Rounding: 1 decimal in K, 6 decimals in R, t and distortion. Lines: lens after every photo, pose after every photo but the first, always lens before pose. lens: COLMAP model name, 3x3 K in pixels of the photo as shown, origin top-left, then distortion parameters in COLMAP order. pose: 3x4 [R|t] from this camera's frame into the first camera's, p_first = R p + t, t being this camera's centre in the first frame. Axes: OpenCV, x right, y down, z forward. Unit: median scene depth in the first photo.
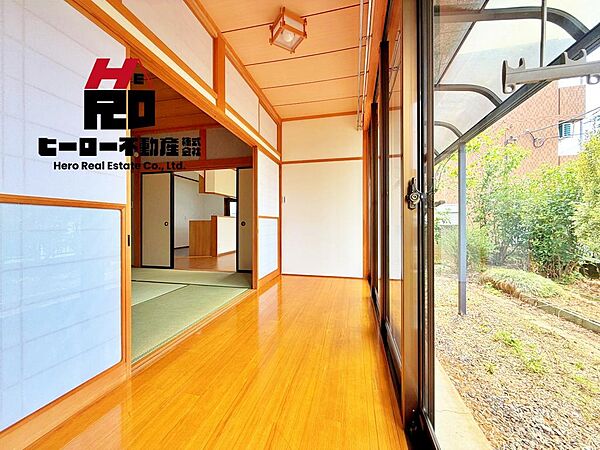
lens RADIAL K [[252.7, 0, 299.1], [0, 252.7, 217.5], [0, 0, 1]] dist [-0.000224, 0.000034]
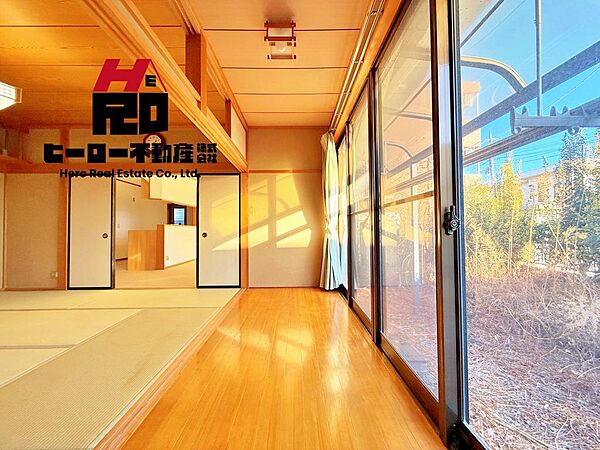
lens RADIAL K [[252.7, 0, 299.1], [0, 252.7, 217.5], [0, 0, 1]] dist [-0.000224, 0.000034]
pose [[0.971303, 0.003949, 0.237813, -0.097611], [0.000749, 0.999806, -0.019665, -0.019256], [-0.237845, 0.019279, 0.971112, 0.024802]]
